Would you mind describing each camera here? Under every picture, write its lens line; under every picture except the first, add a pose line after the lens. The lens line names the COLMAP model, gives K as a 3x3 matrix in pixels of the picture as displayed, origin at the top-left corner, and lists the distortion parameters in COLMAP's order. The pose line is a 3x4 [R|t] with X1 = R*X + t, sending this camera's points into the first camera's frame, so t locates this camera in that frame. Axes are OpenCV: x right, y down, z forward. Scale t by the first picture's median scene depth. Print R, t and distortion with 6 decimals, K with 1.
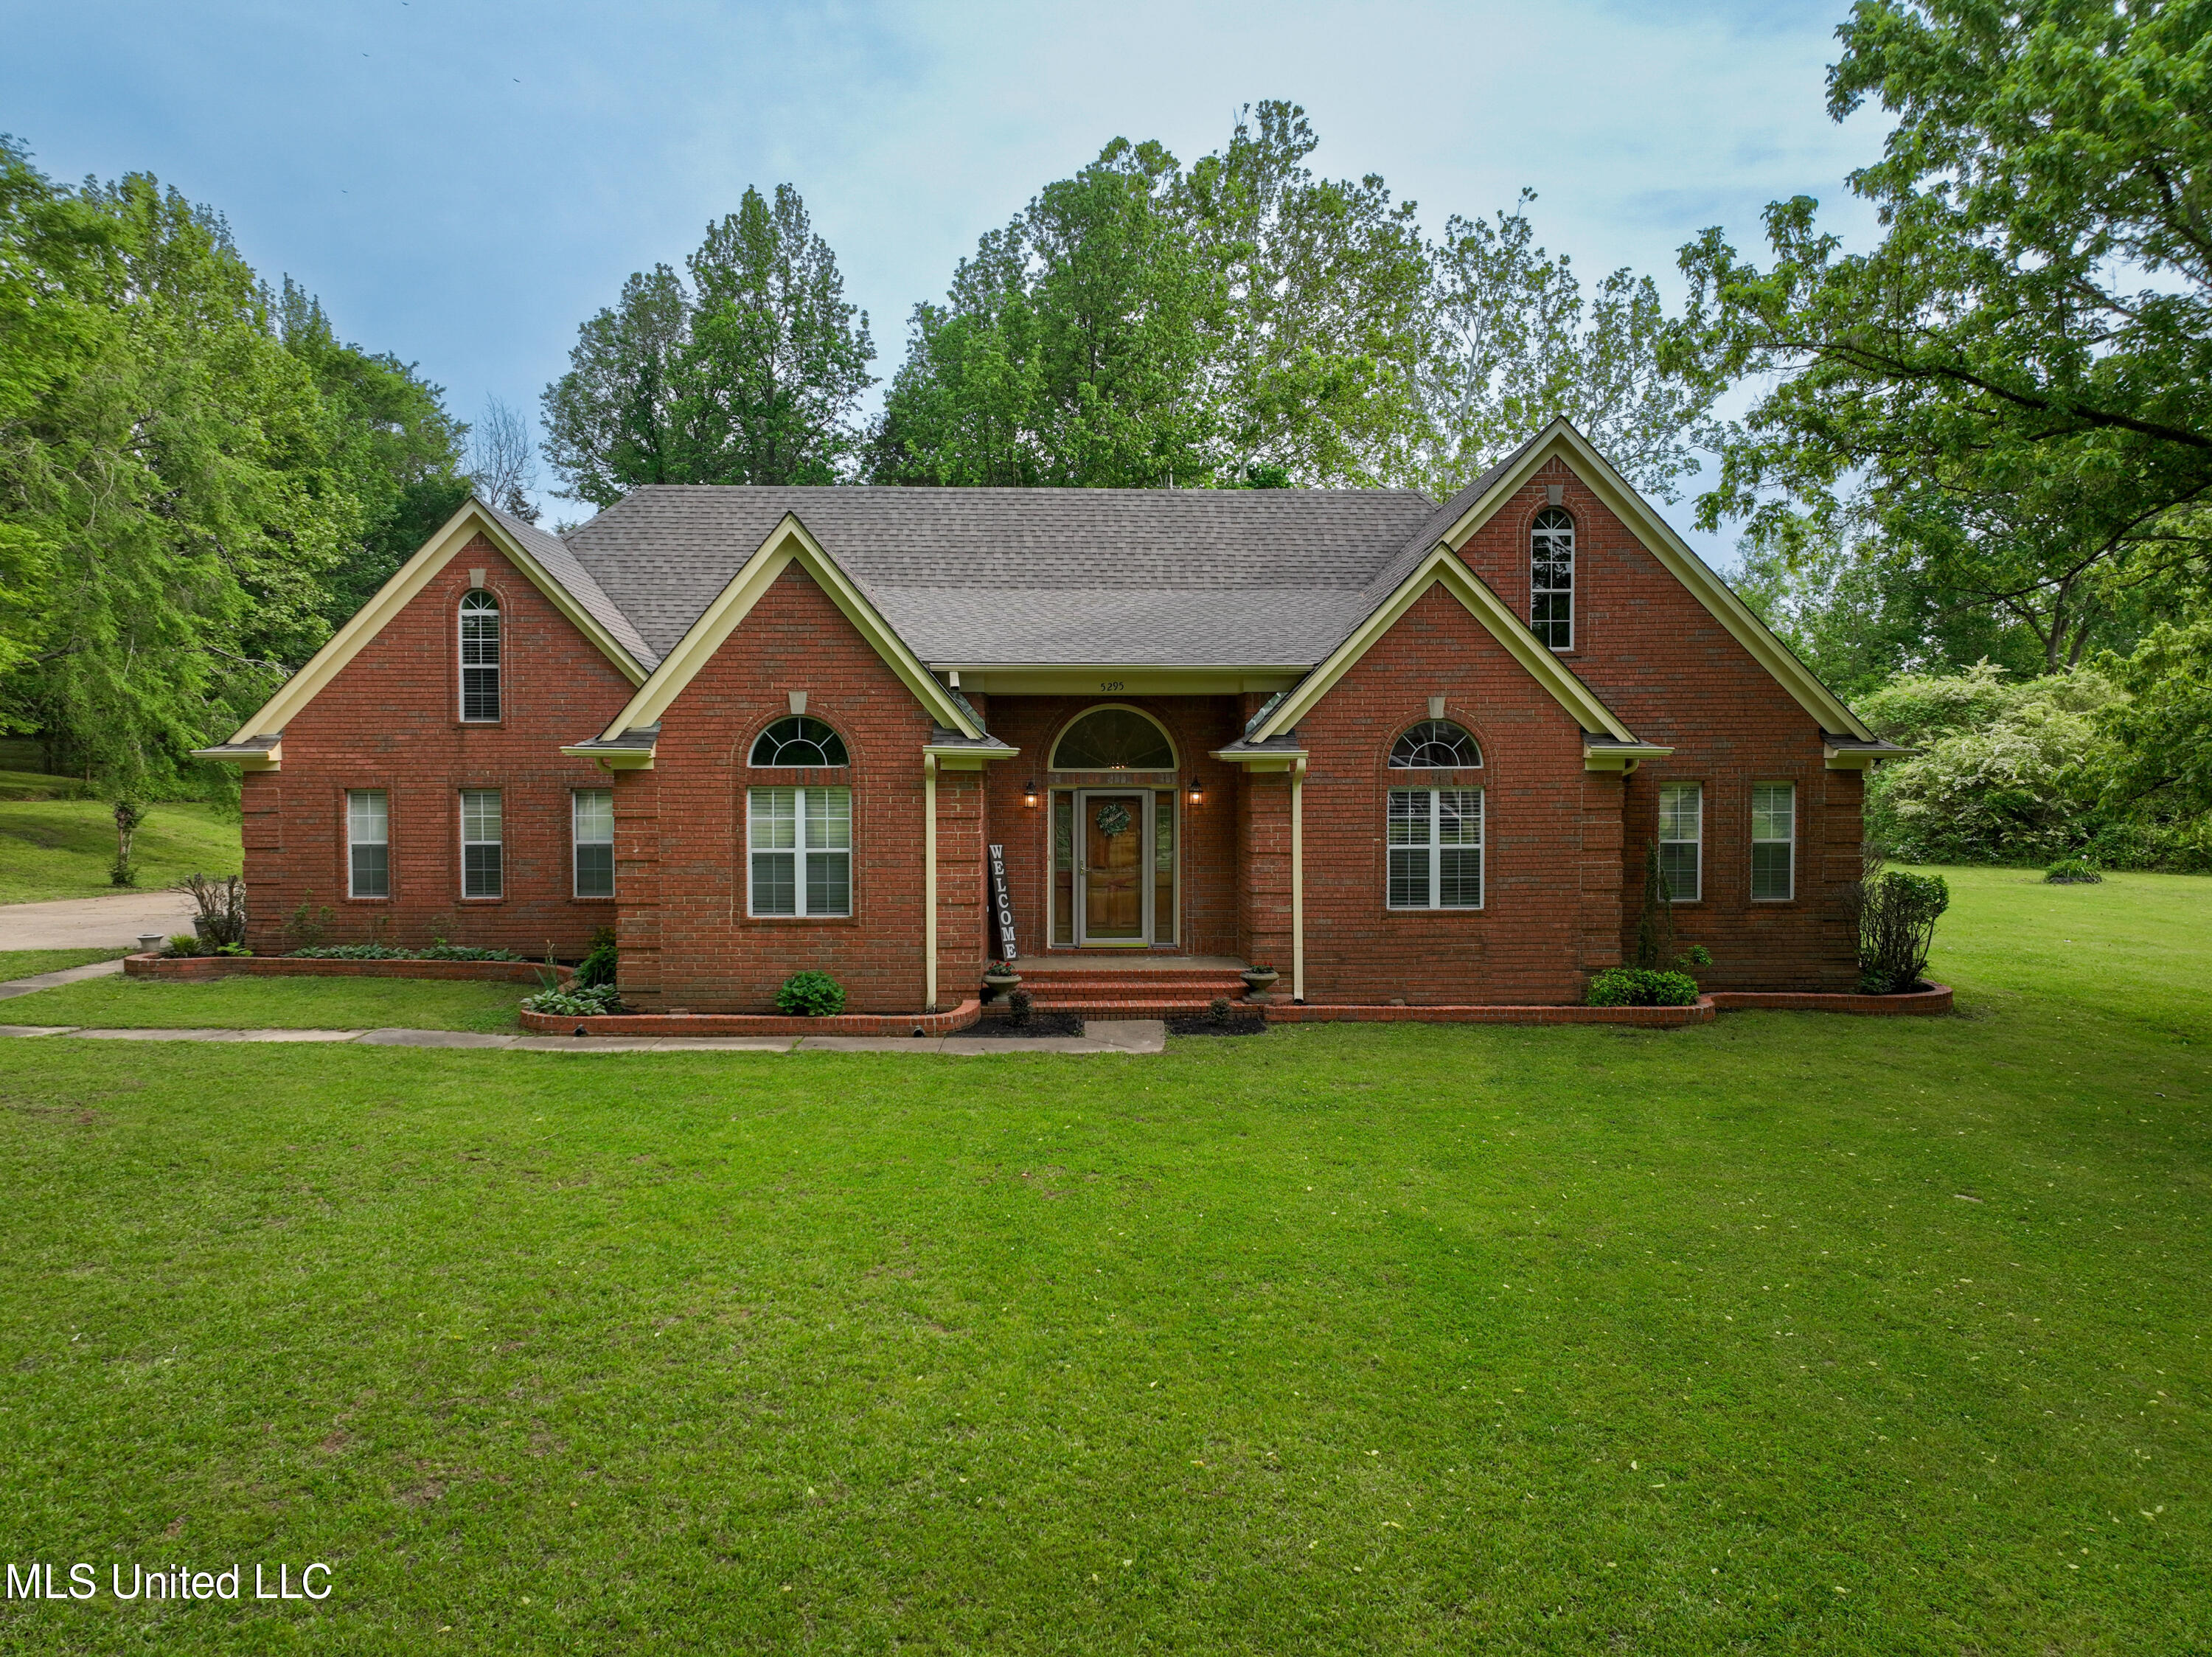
lens RADIAL K [[1559.3, 0, 1104.6], [0, 1559.3, 834.9], [0, 0, 1]] dist [0.001974, 0.016120]
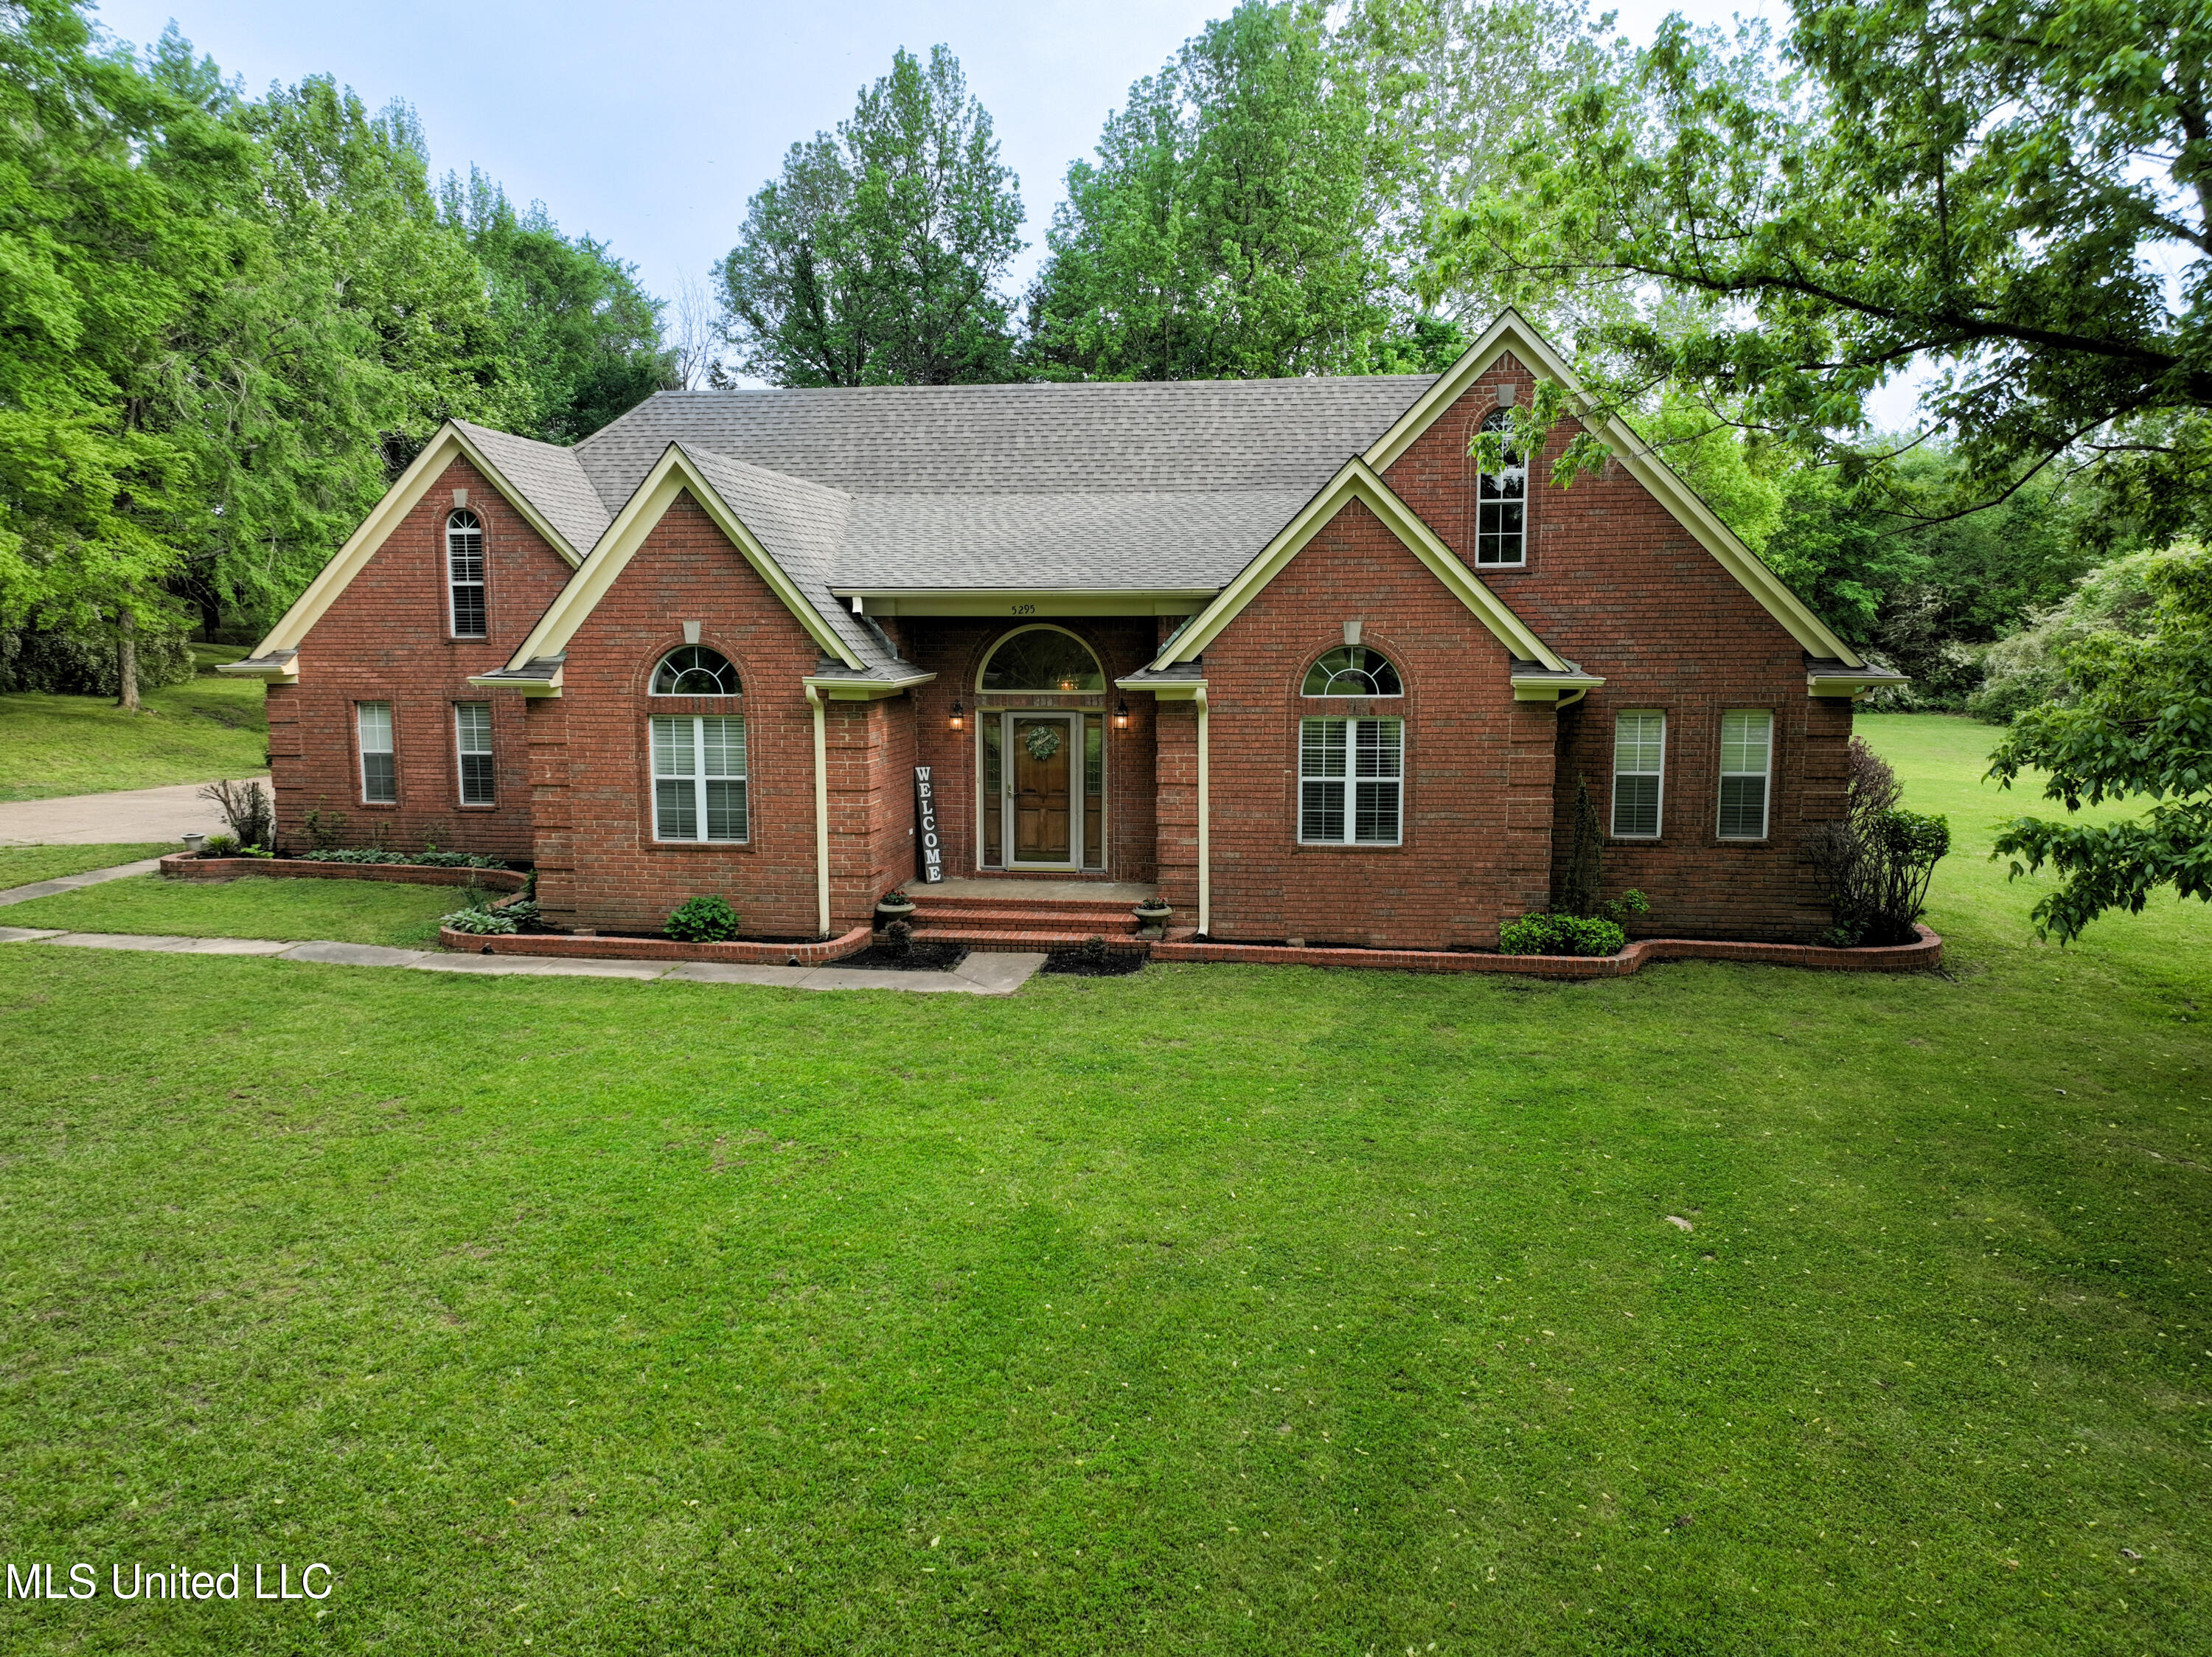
lens RADIAL K [[1559.3, 0, 1100.1], [0, 1559.3, 831.8], [0, 0, 1]] dist [0.001974, 0.016120]
pose [[0.985410, 0.021405, -0.168844, 0.221556], [-0.005561, 0.995579, 0.093758, -0.048531], [0.170104, -0.091452, 0.981173, 0.036902]]
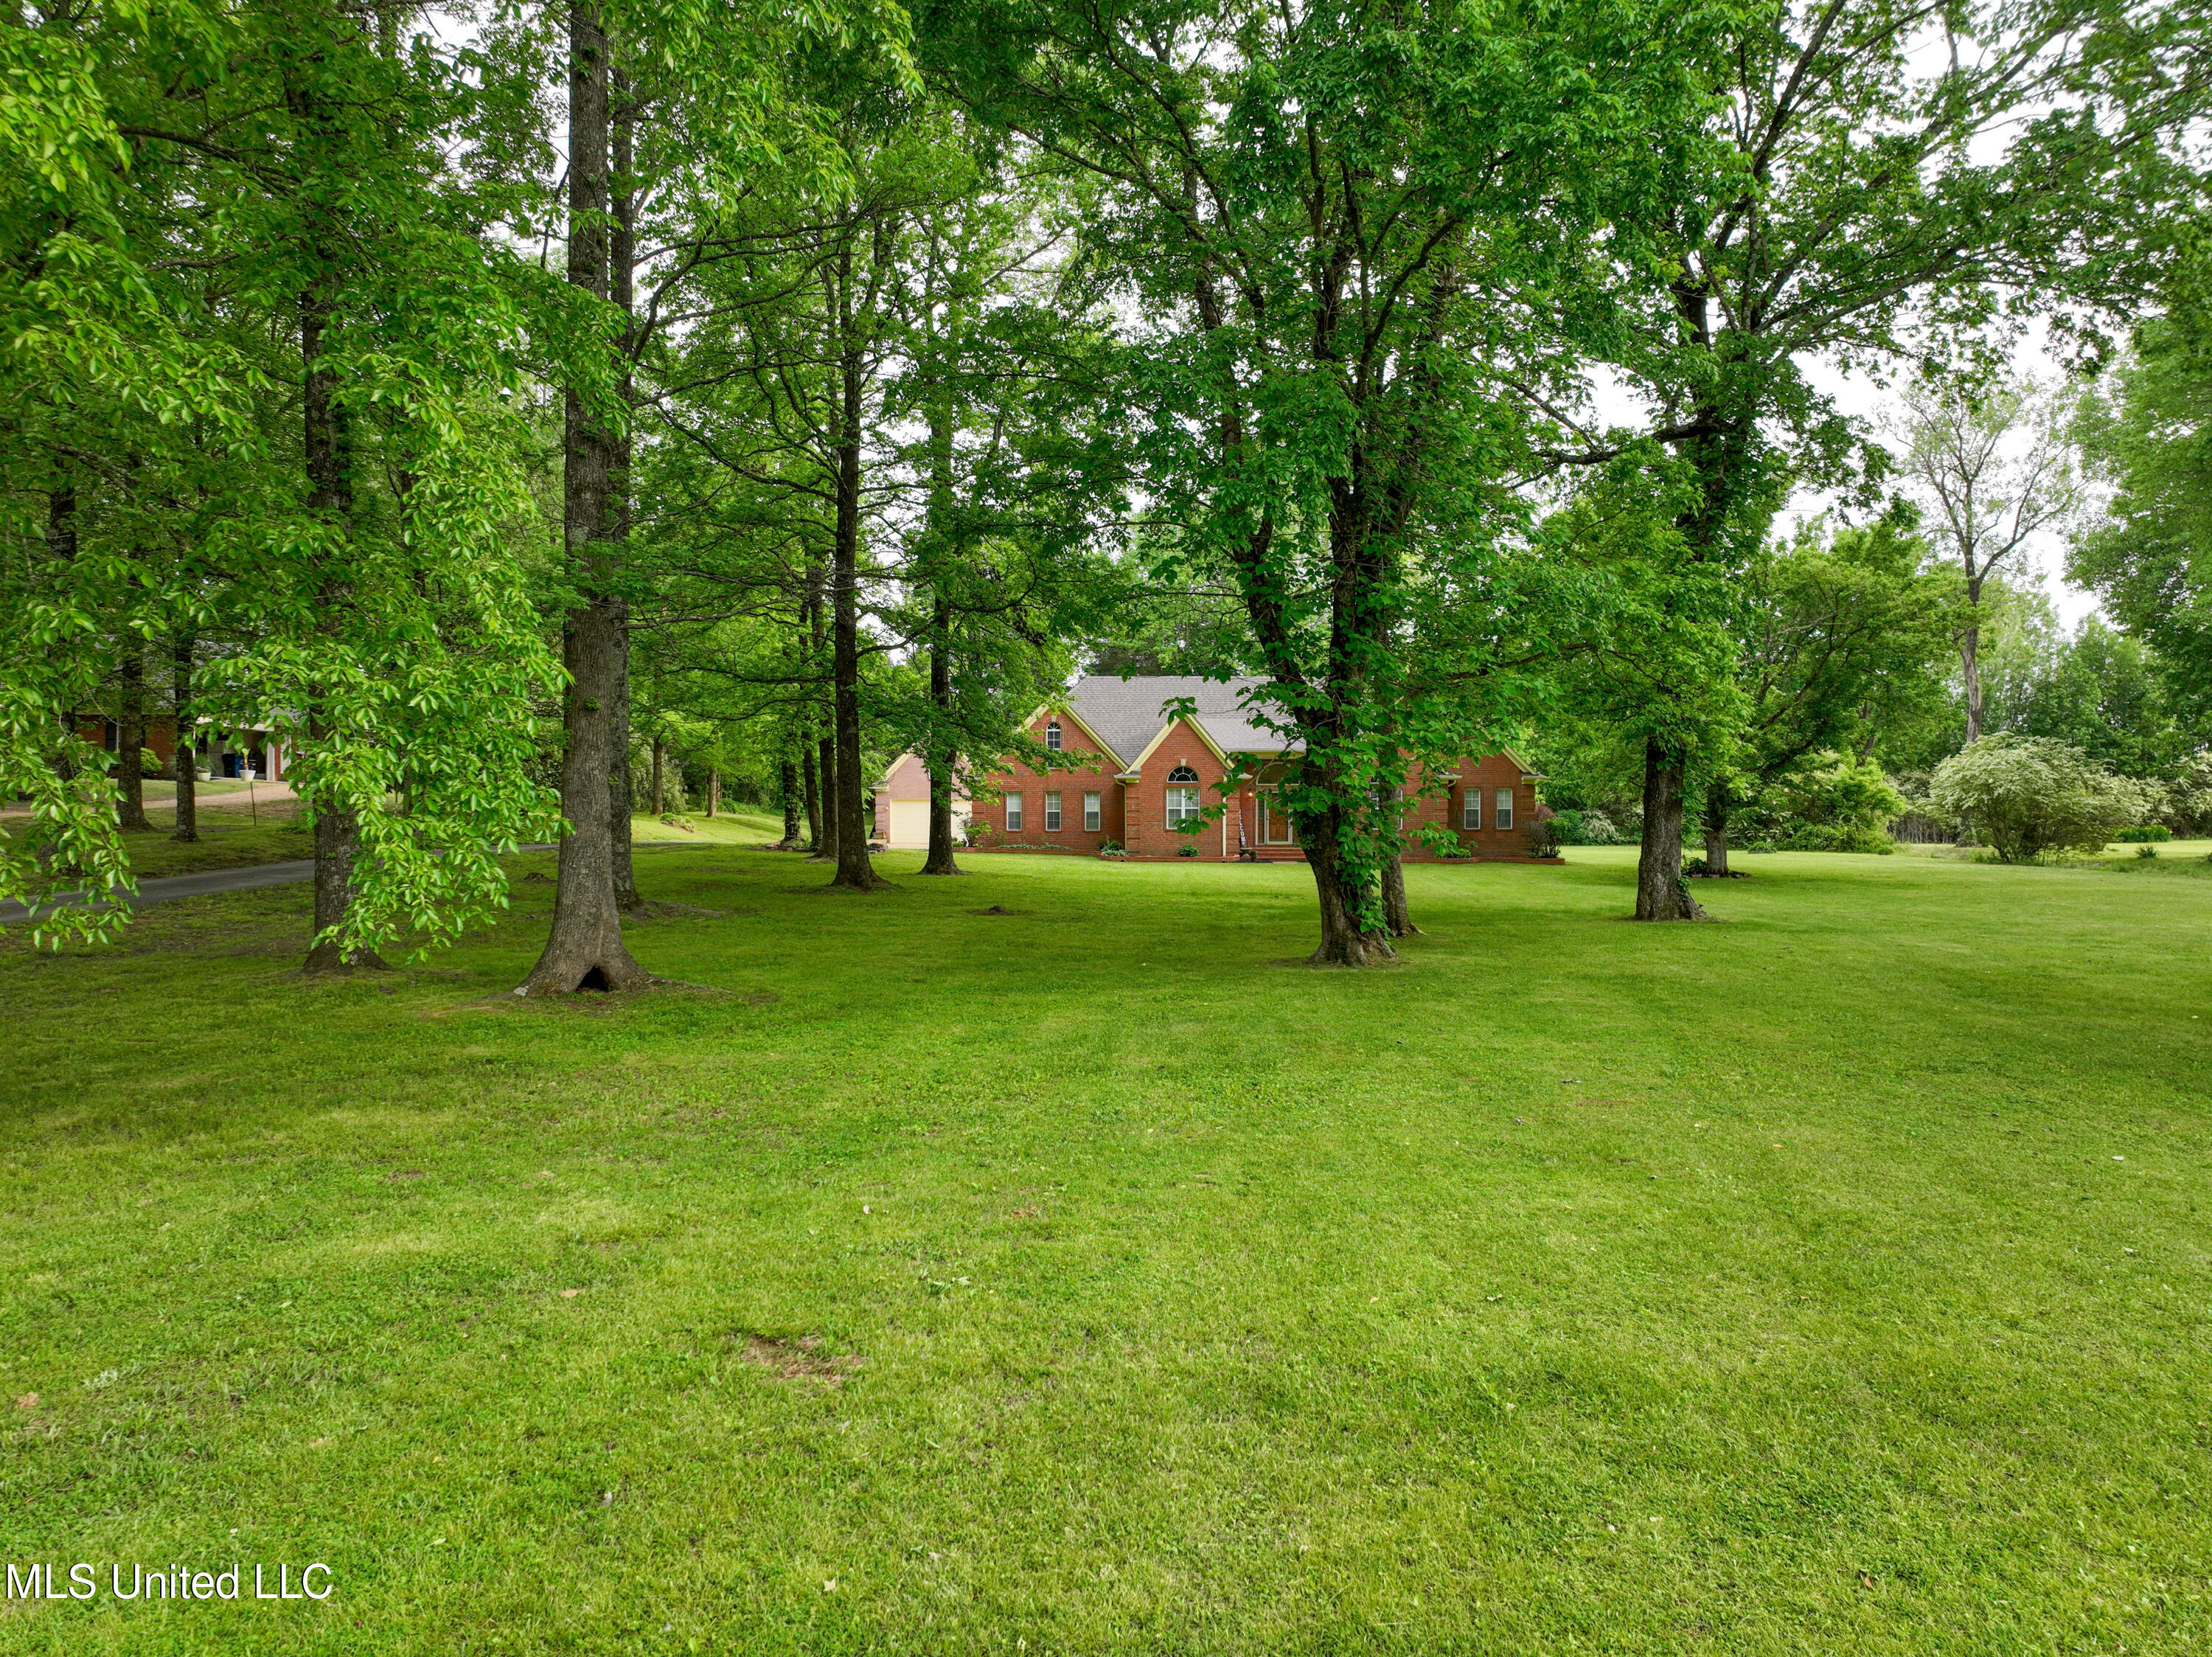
lens RADIAL K [[1559.3, 0, 1104.6], [0, 1559.3, 833.4], [0, 0, 1]] dist [0.001974, 0.016120]
pose [[0.998308, 0.003854, -0.058023, -0.159556], [-0.005991, 0.999308, -0.036702, 0.169098], [0.057841, 0.036988, 0.997640, -2.061770]]
